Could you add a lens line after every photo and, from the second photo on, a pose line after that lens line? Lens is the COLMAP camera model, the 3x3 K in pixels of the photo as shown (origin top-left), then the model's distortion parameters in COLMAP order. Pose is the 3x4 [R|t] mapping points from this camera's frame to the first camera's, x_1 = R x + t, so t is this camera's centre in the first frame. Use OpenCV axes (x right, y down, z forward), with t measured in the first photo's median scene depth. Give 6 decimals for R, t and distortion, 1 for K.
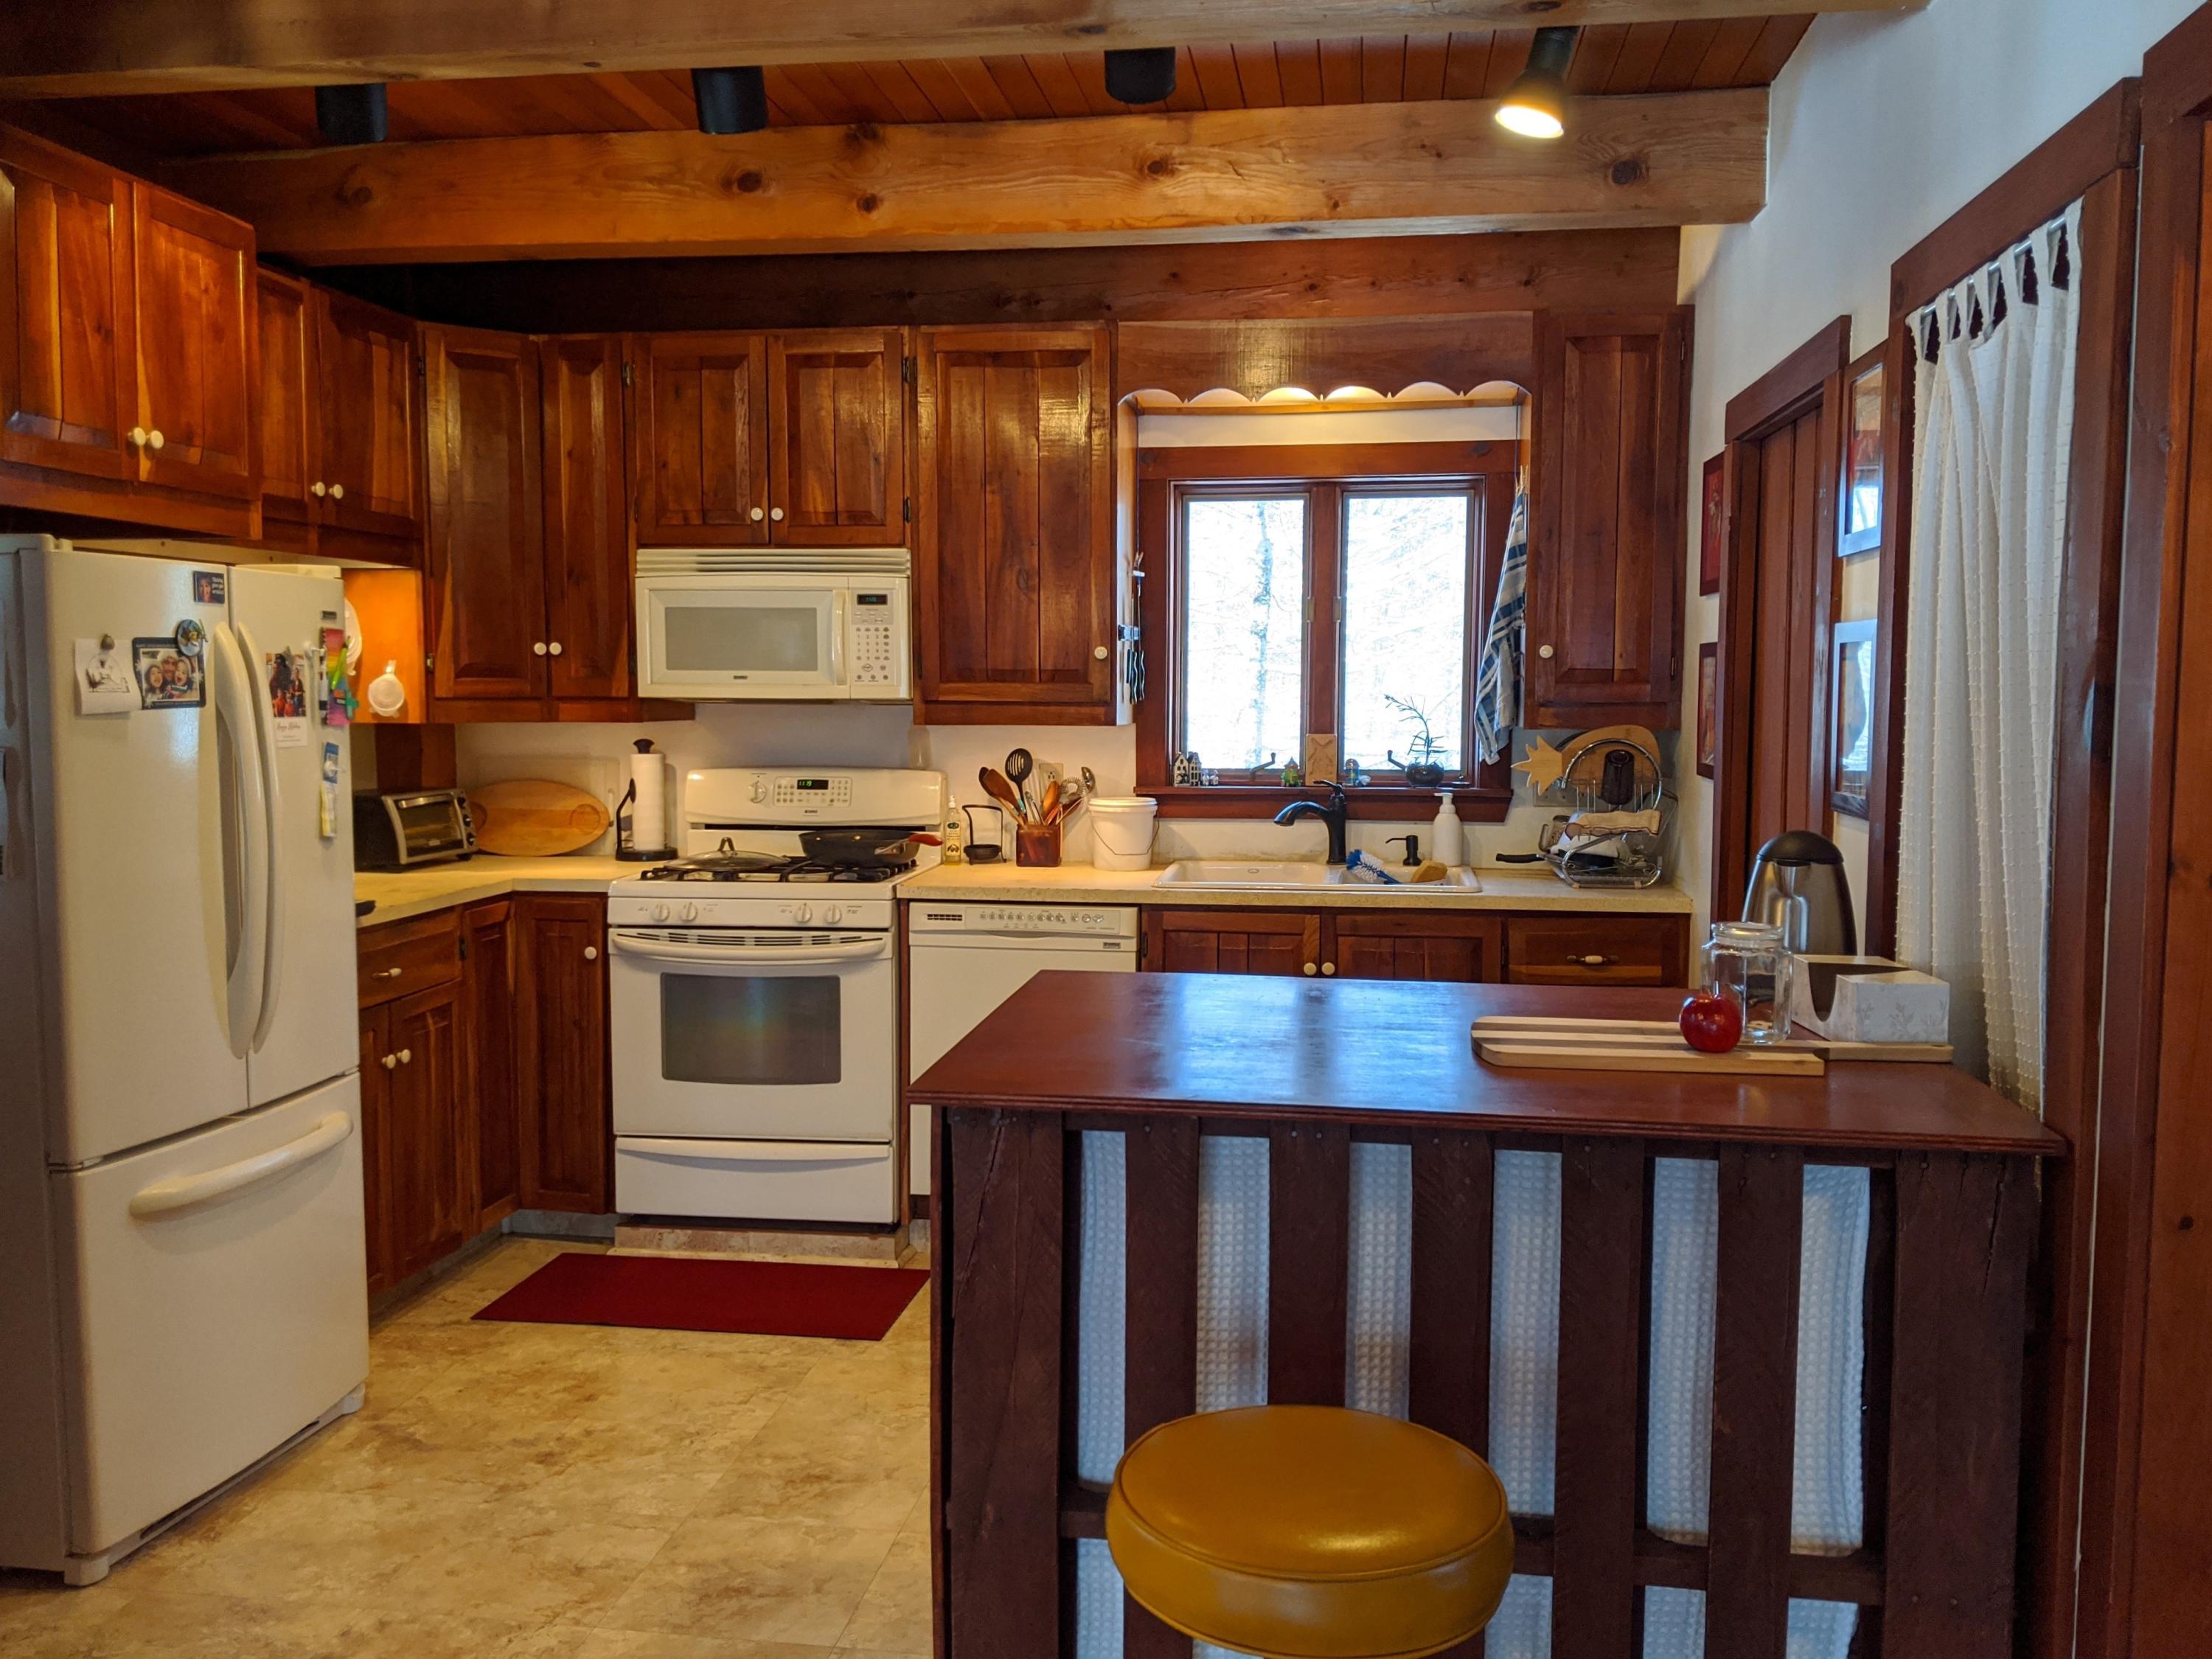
lens RADIAL K [[1817.7, 0, 1095.1], [0, 1817.7, 839.3], [0, 0, 1]] dist [0.153161, -0.203963]
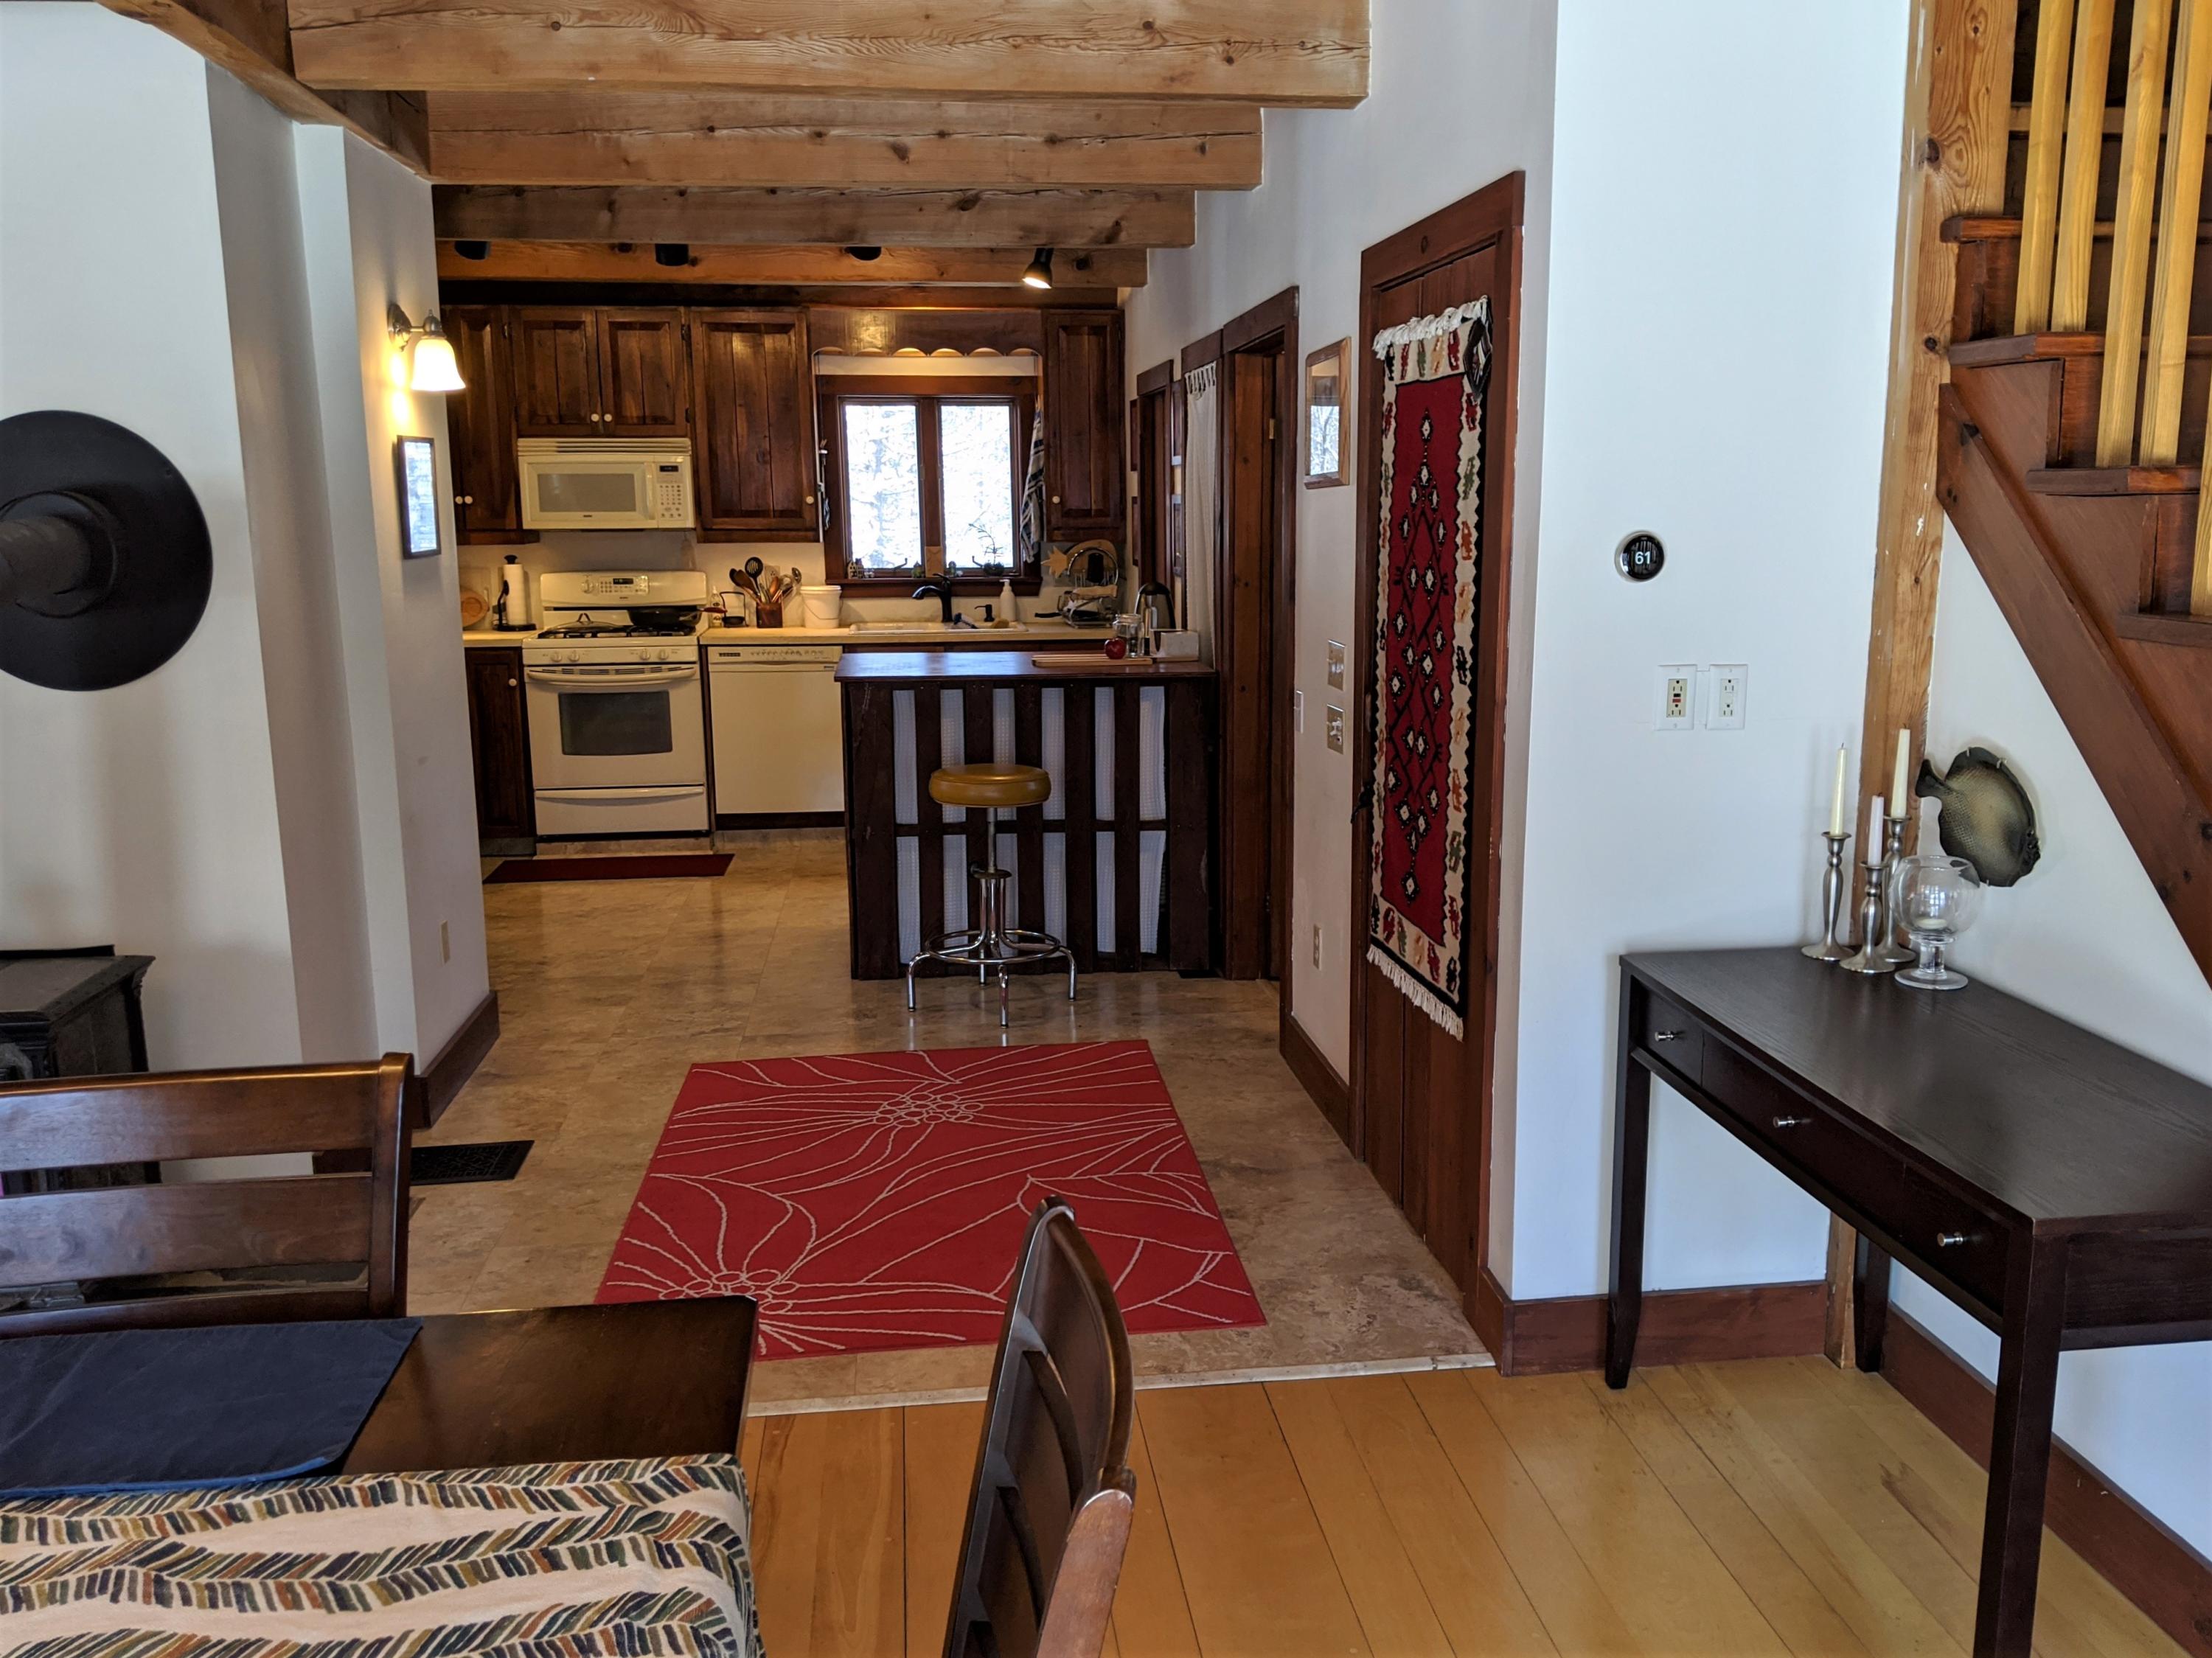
lens RADIAL K [[1852.4, 0, 1128.5], [0, 1852.4, 839.3], [0, 0, 1]] dist [0.093426, -0.135227]
pose [[0.963007, -0.056870, 0.263407, -0.189661], [0.031635, 0.994577, 0.099073, 0.053014], [-0.267613, -0.087075, 0.959584, -0.814965]]
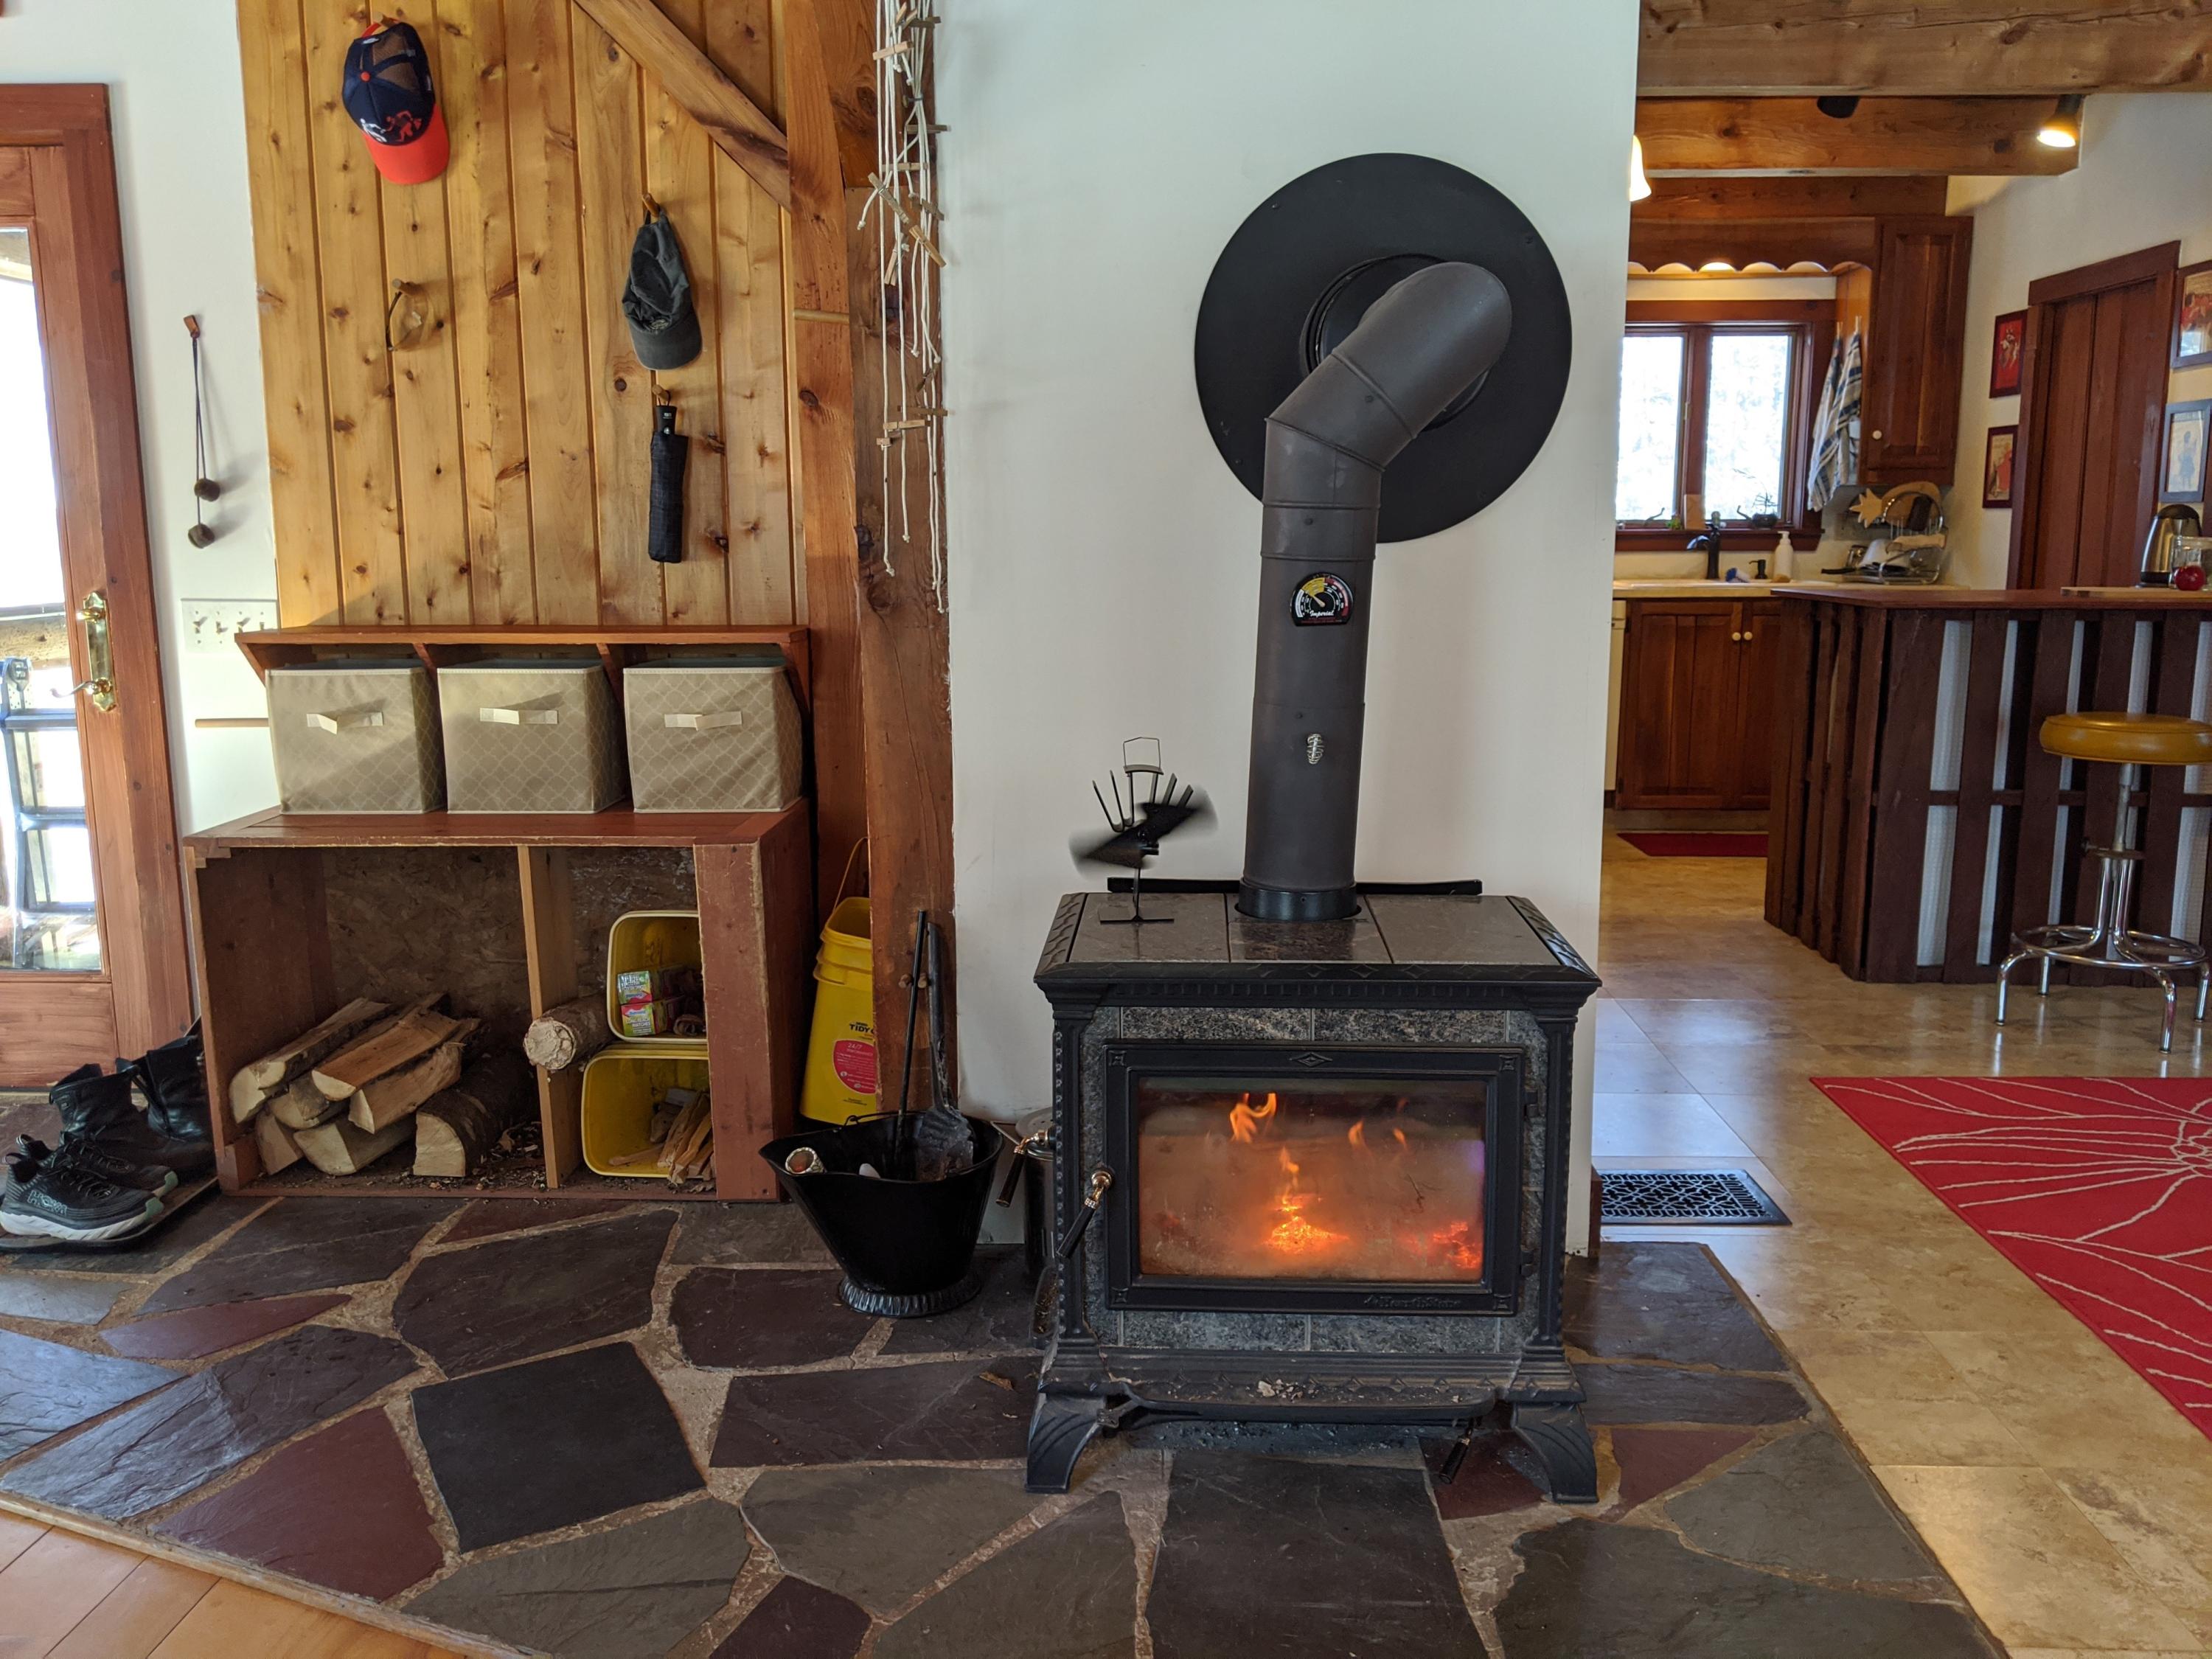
lens RADIAL K [[1775.5, 0, 1110.7], [0, 1775.5, 858.4], [0, 0, 1]] dist [0.046444, -0.072566]
pose [[0.994188, -0.024627, 0.104806, -0.565258], [0.014104, 0.994888, 0.099990, 0.095439], [-0.106733, -0.097931, 0.989453, -0.483569]]
